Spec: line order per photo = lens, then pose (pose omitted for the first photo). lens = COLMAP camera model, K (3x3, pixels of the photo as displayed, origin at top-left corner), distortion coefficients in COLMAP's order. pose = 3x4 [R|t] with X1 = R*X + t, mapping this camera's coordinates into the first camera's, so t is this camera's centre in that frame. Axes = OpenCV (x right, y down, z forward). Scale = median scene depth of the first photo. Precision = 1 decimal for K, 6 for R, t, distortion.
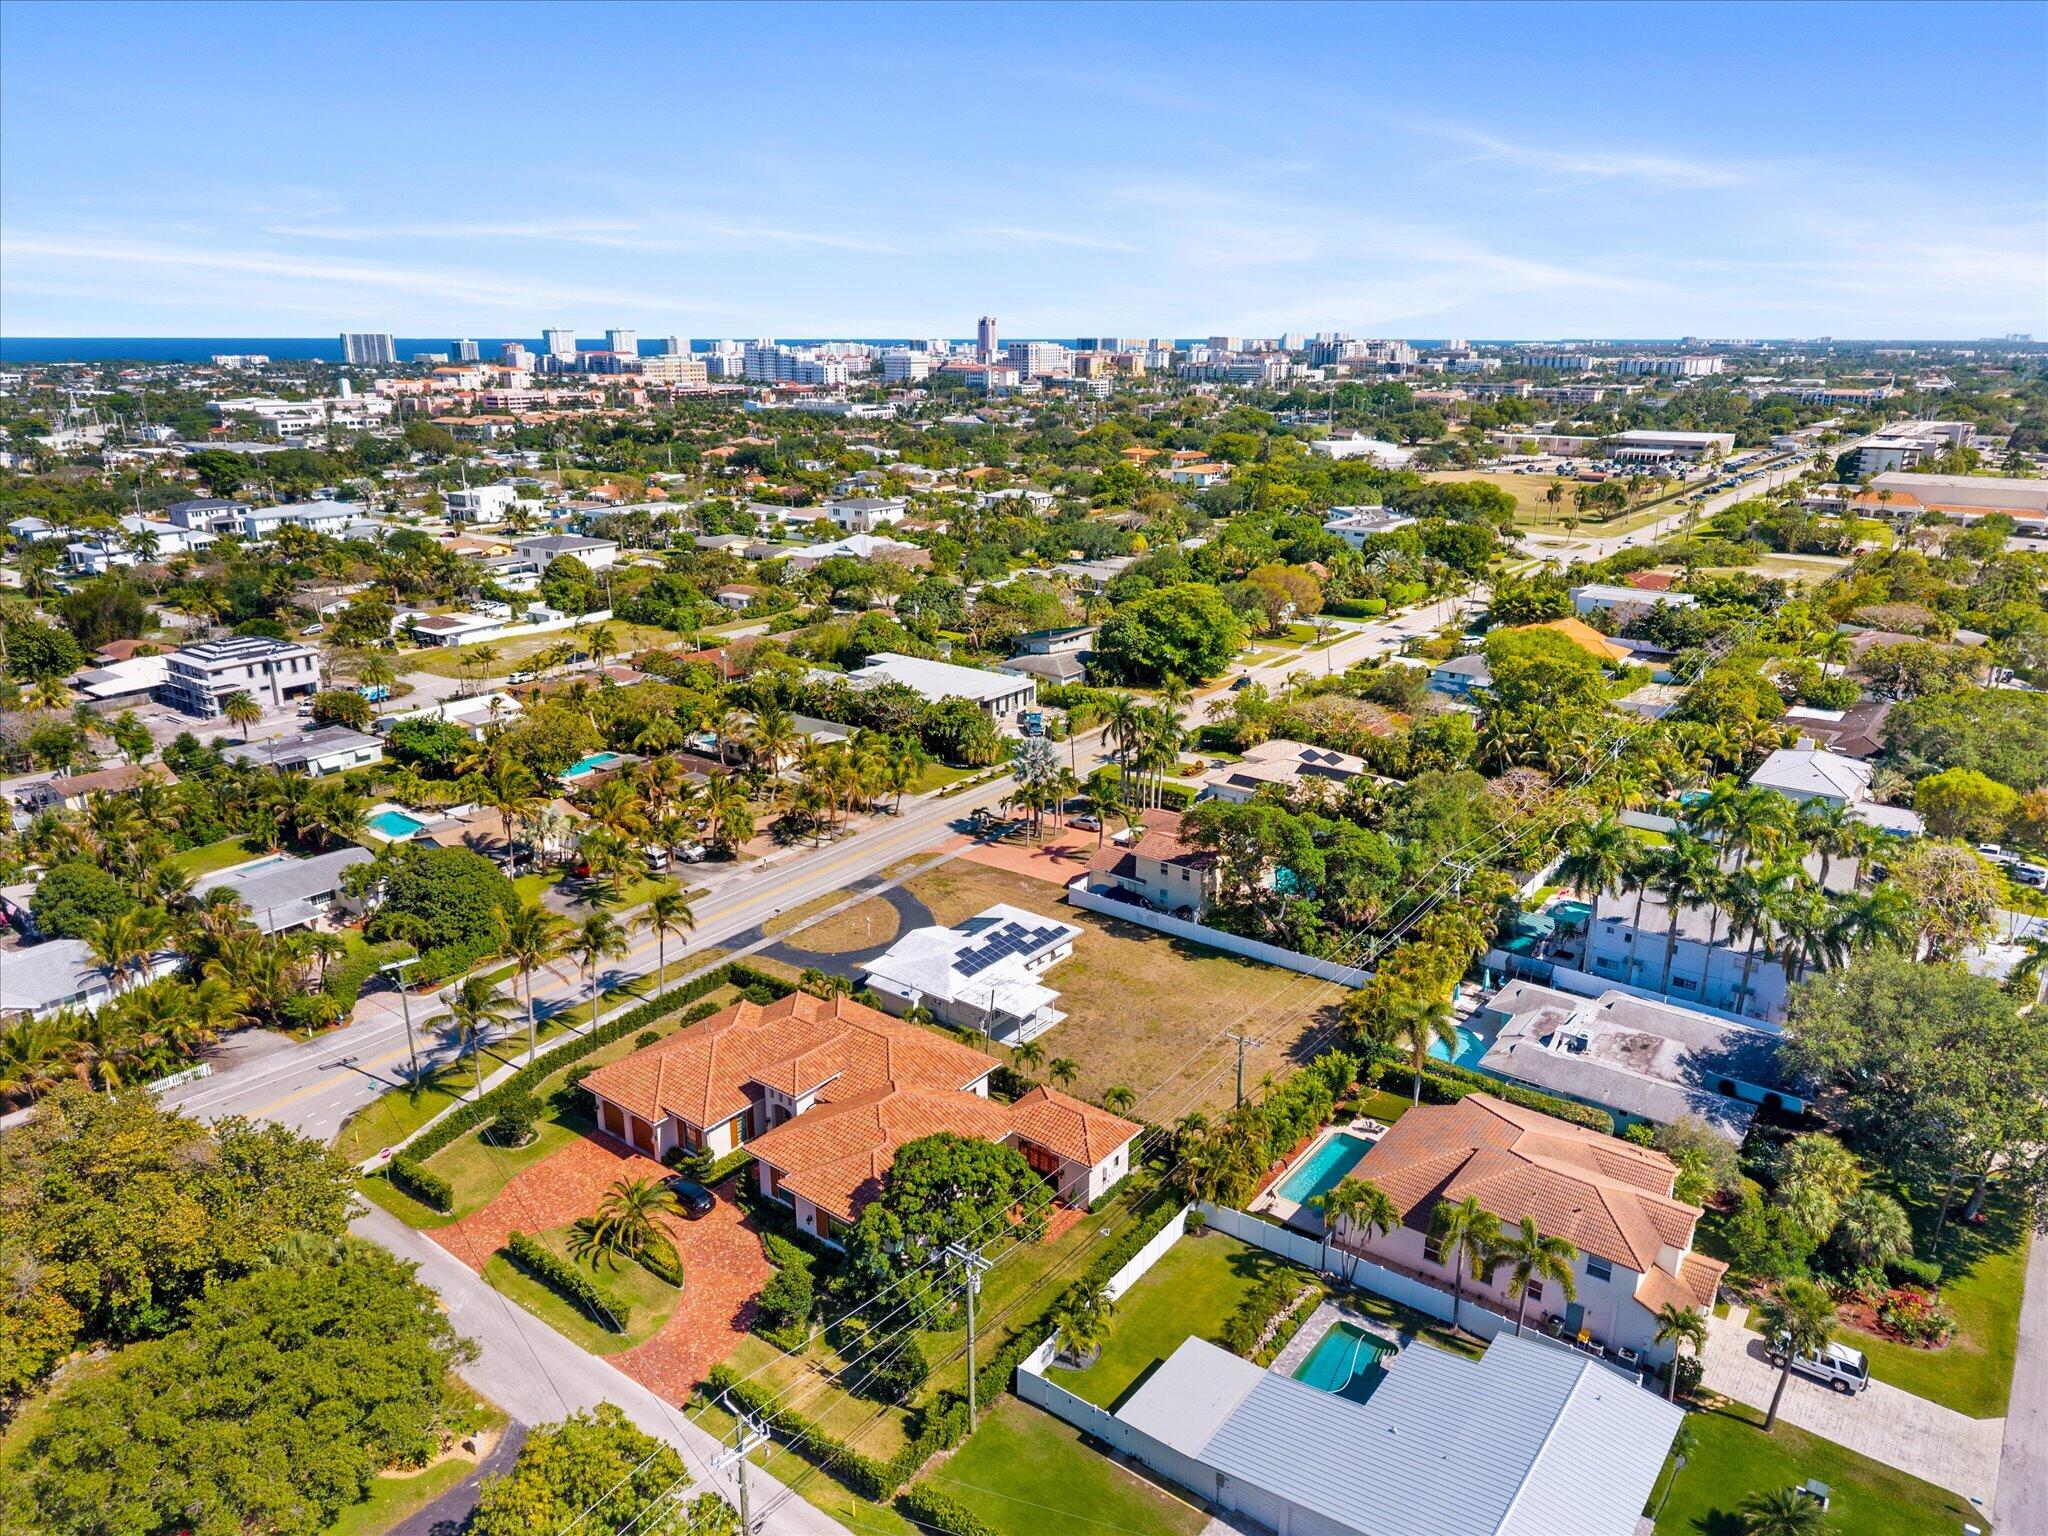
lens RADIAL K [[1358.6, 0, 1010.9], [0, 1358.6, 771.9], [0, 0, 1]] dist [0.042712, -0.000379]
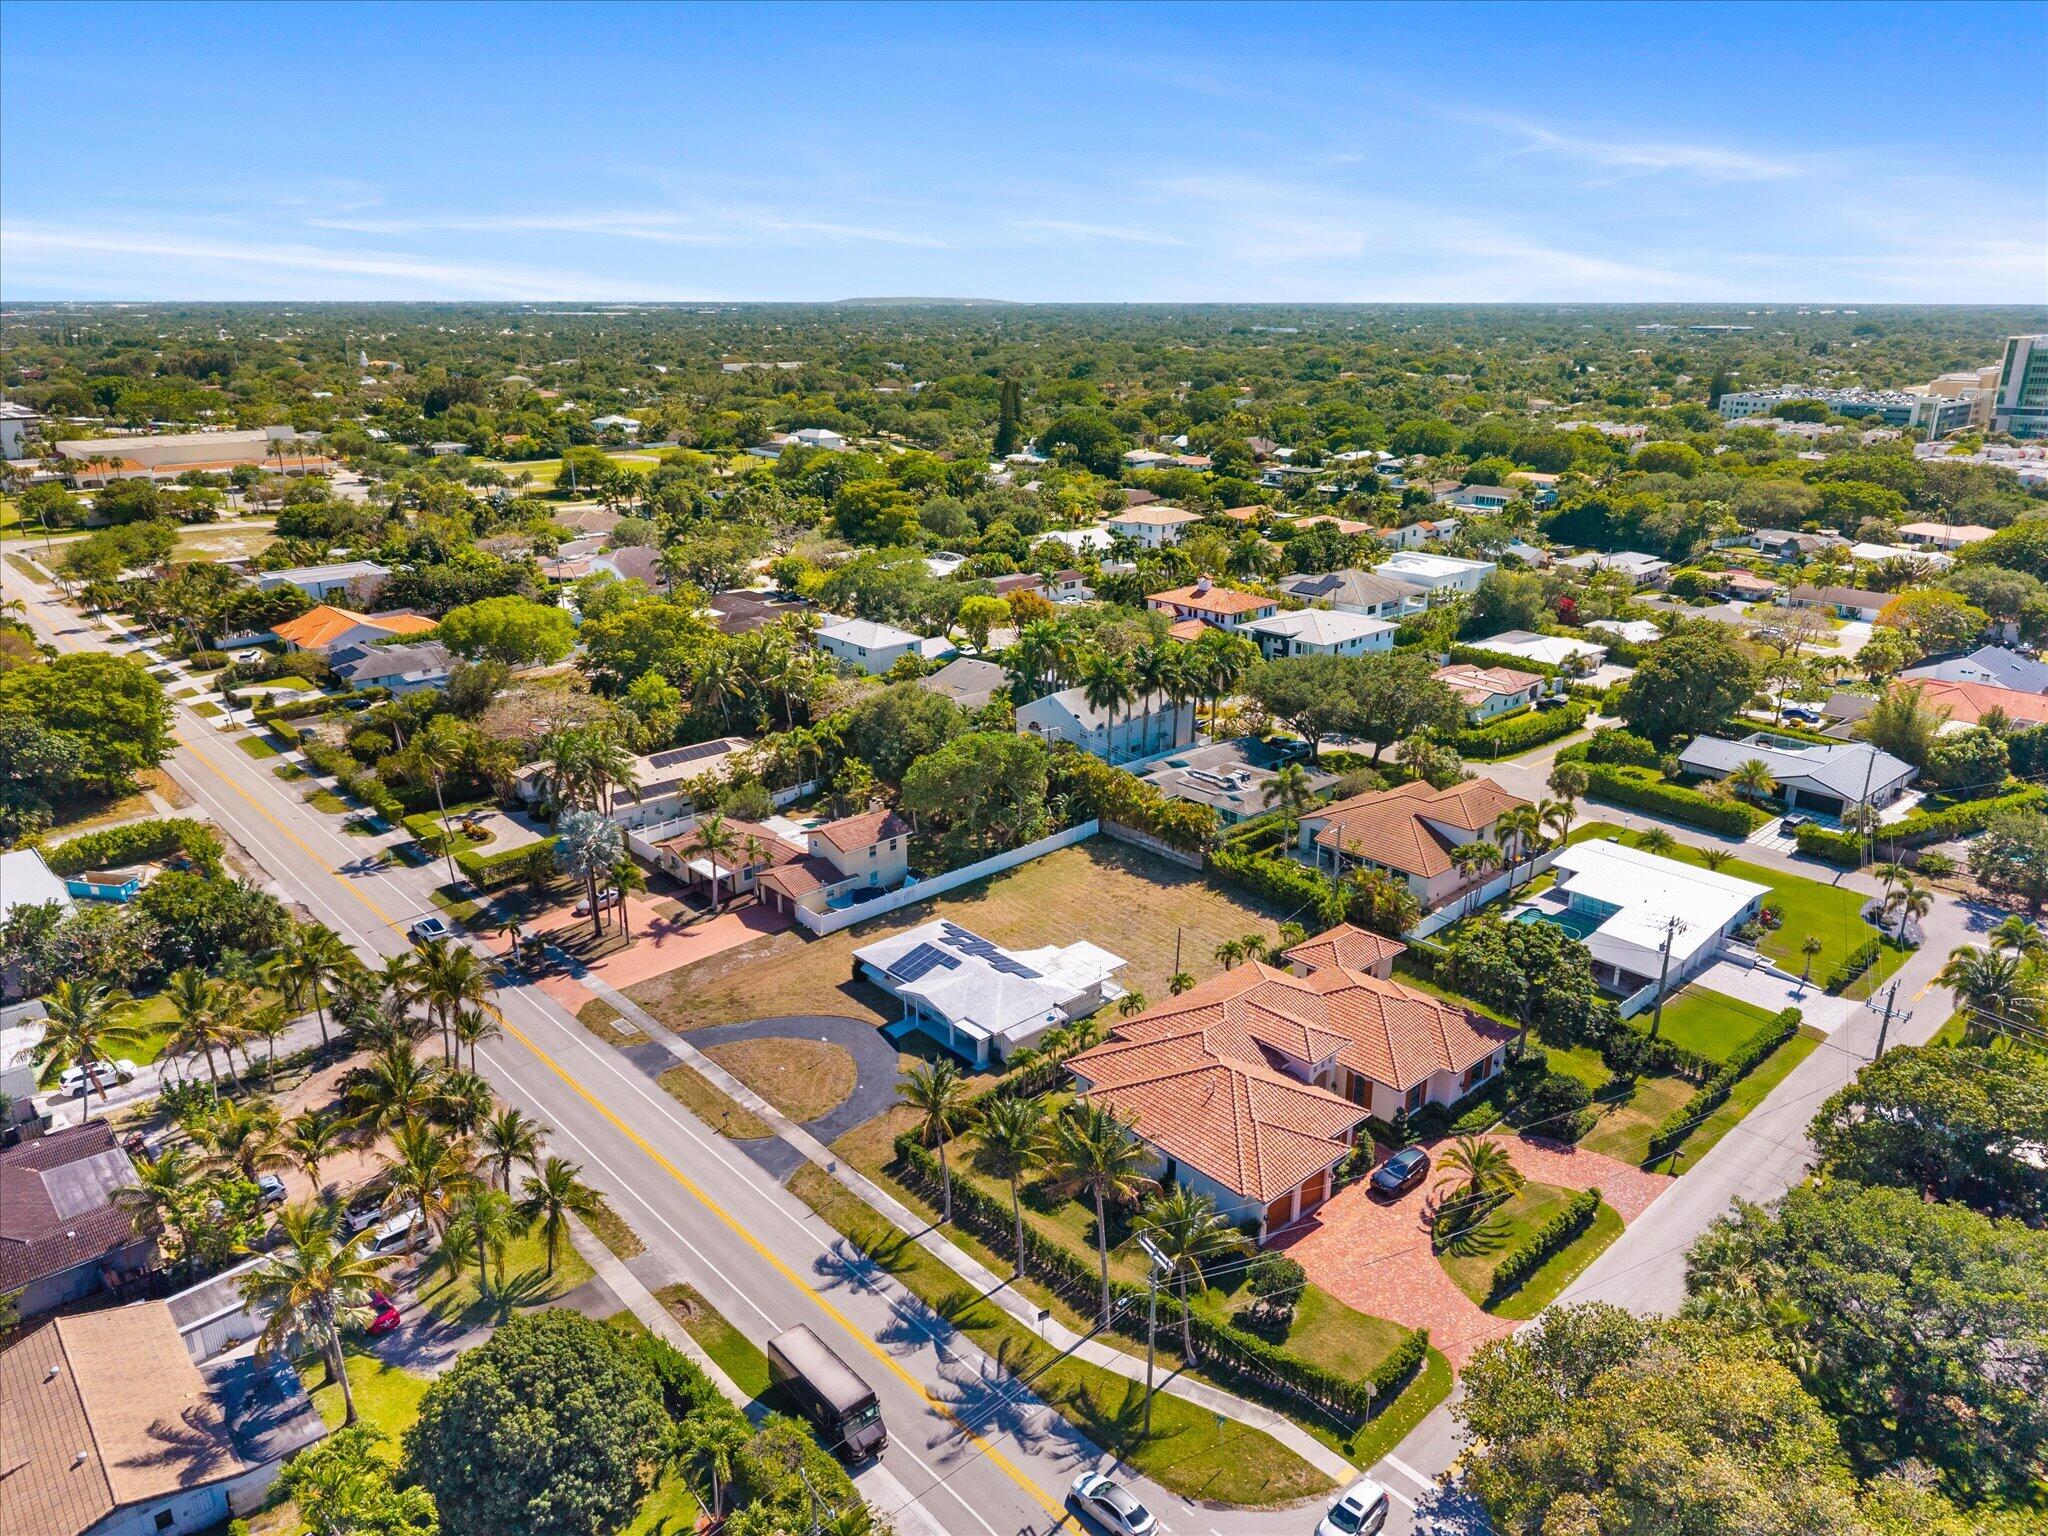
lens RADIAL K [[1380.7, 0, 1035.1], [0, 1380.7, 768.5], [0, 0, 1]] dist [0.066534, -0.000873]
pose [[0.154612, -0.314874, 0.936456, -0.731397], [0.298893, 0.918344, 0.259435, -0.192277], [-0.941678, 0.239789, 0.236101, 0.611198]]
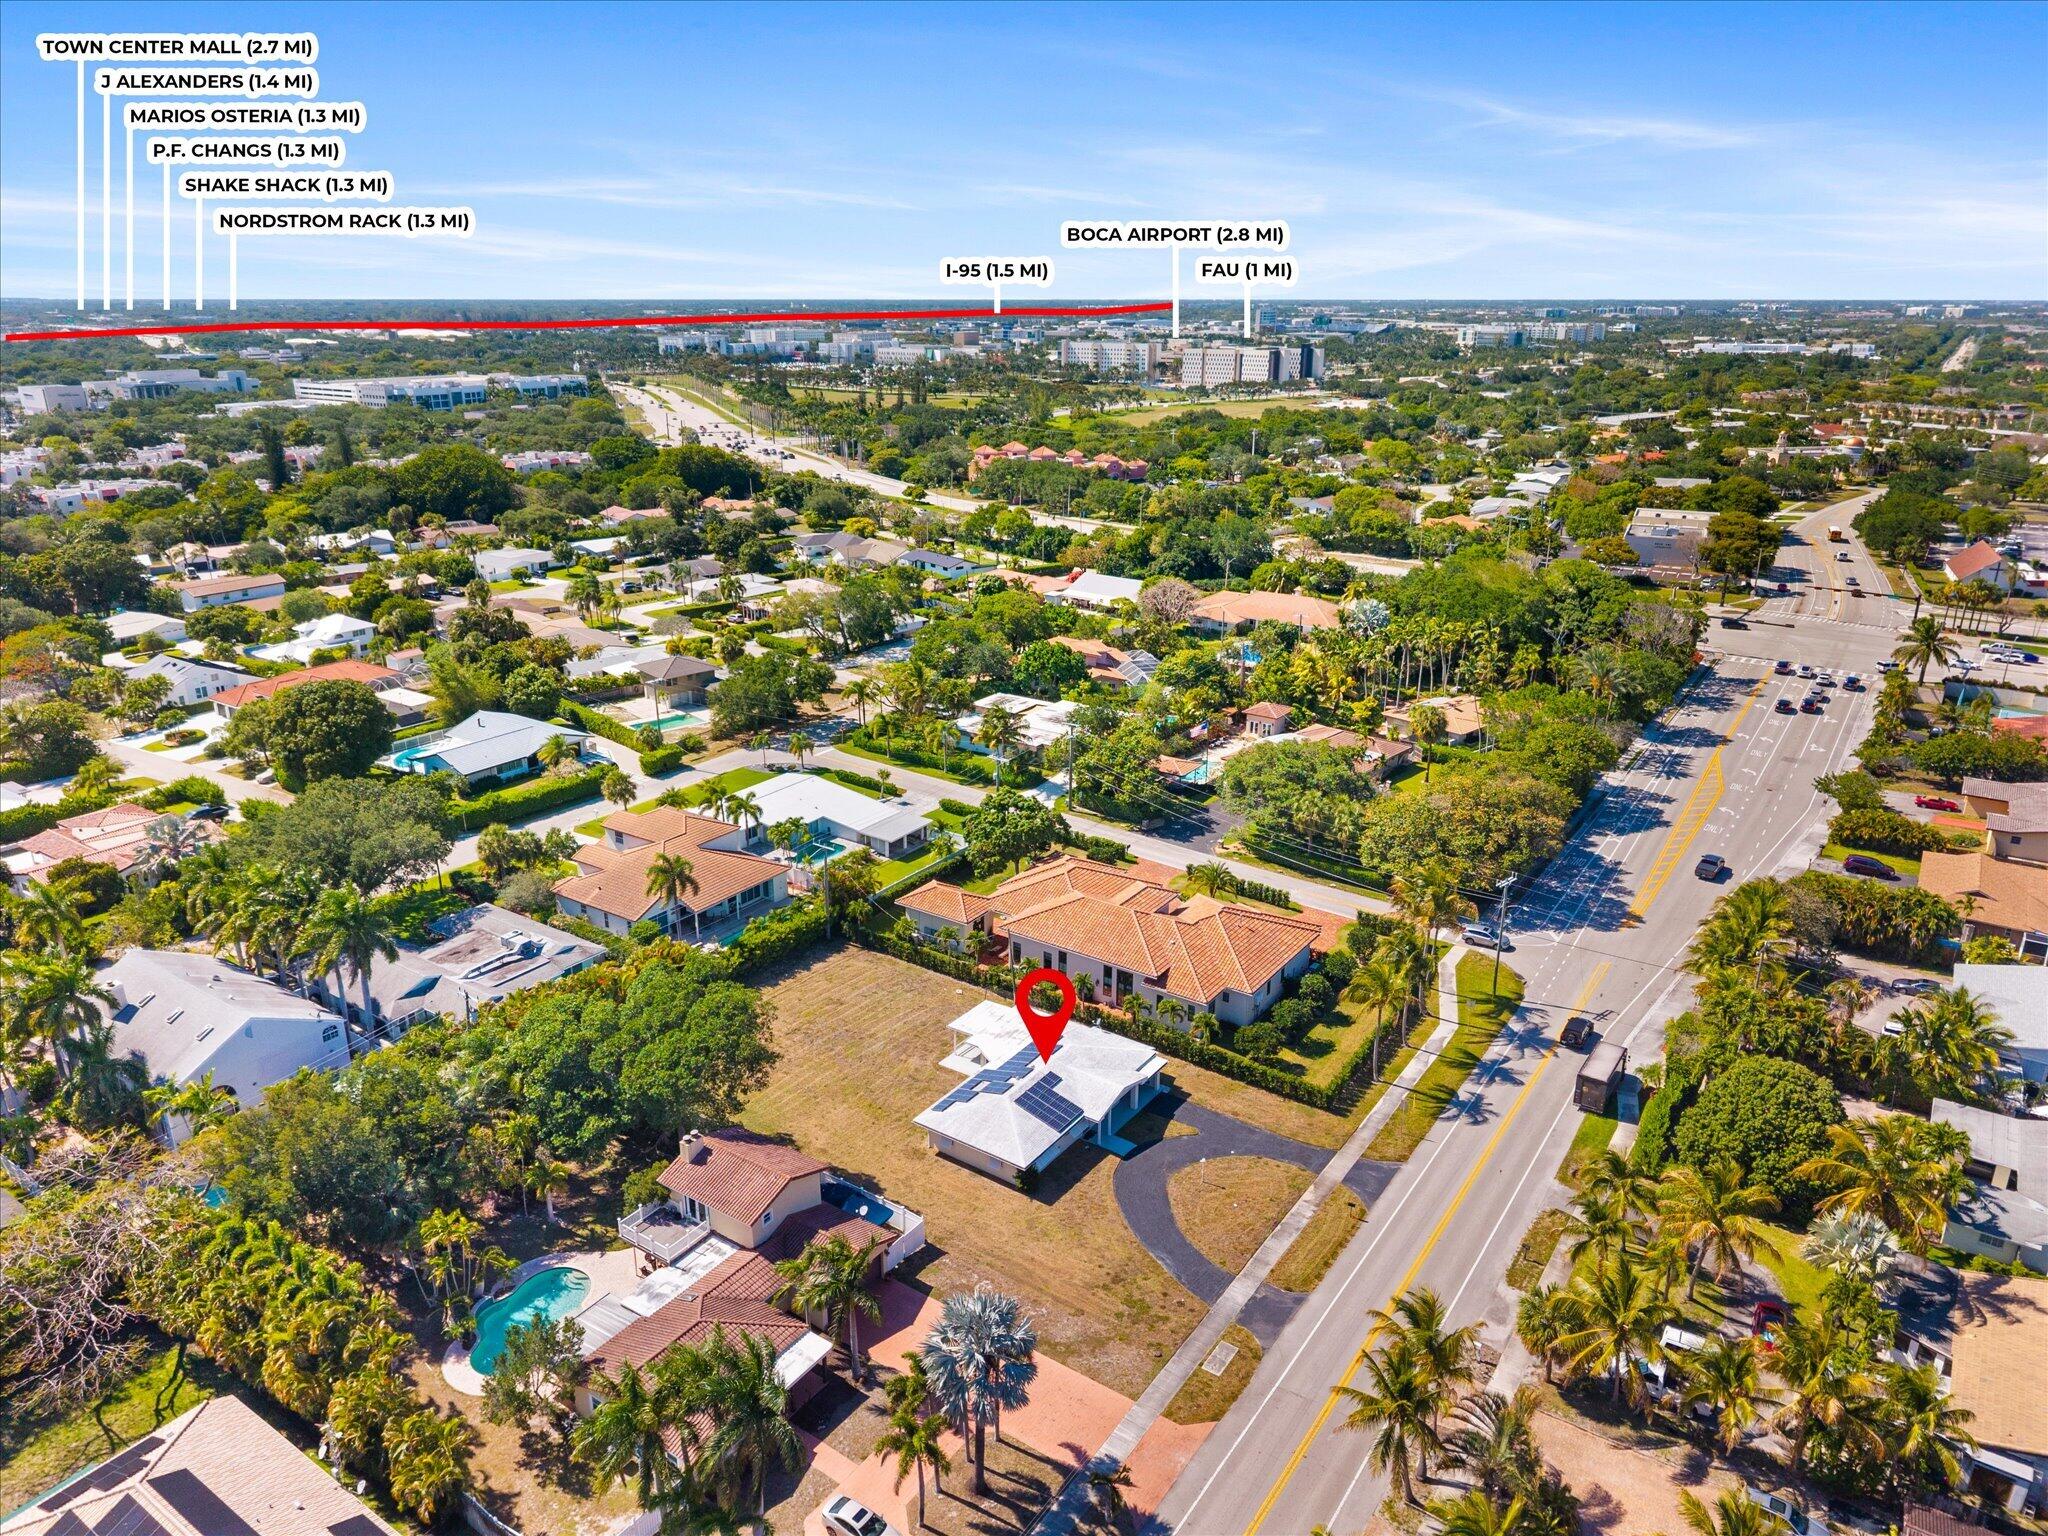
lens RADIAL K [[1358.6, 0, 1010.9], [0, 1358.6, 771.9], [0, 0, 1]] dist [0.042712, -0.000379]
pose [[-0.998298, 0.018912, -0.055174, 0.033224], [-0.018160, 0.798165, 0.602166, -0.461466], [0.055426, 0.602142, -0.796462, 1.348248]]
